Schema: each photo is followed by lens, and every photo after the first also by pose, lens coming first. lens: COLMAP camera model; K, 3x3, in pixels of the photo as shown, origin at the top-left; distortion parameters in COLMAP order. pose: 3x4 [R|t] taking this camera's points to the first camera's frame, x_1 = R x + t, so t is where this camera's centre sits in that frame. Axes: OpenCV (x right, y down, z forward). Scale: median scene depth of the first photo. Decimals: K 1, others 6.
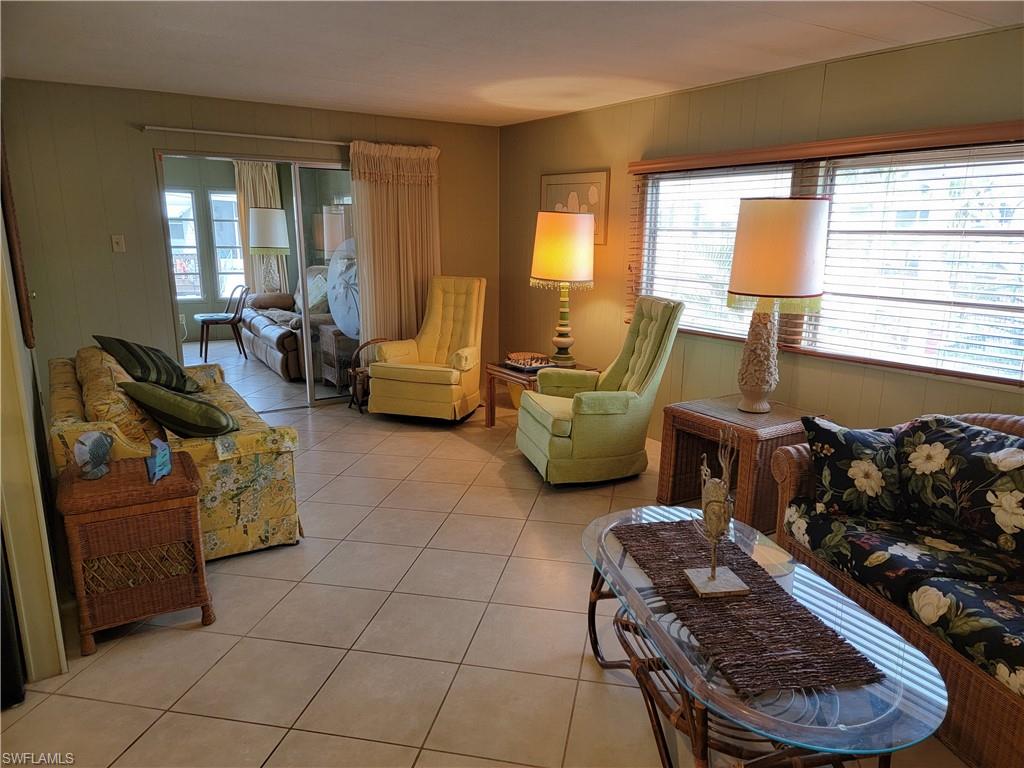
lens RADIAL K [[693.1, 0, 515.7], [0, 693.1, 387.5], [0, 0, 1]] dist [0.090055, -0.079042]
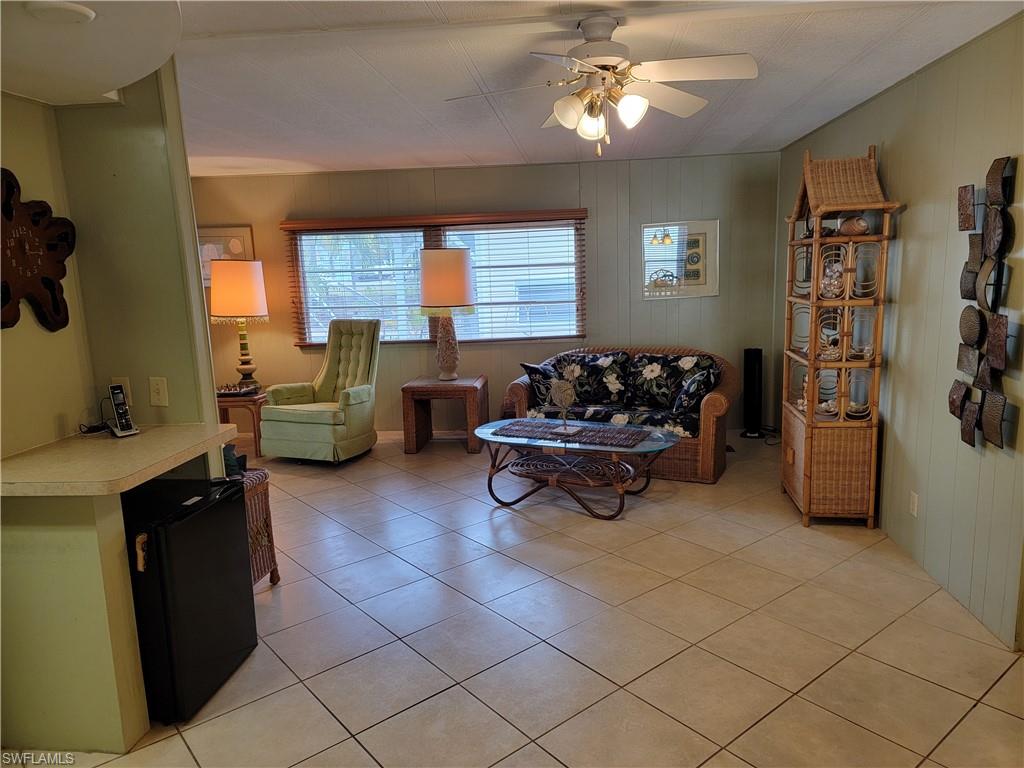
lens RADIAL K [[693.1, 0, 515.7], [0, 693.1, 387.5], [0, 0, 1]] dist [0.090055, -0.079042]
pose [[0.622405, -0.158657, 0.766447, -0.735036], [0.212298, 0.976751, 0.029791, 0.033611], [-0.753354, 0.144173, 0.641617, -0.115013]]
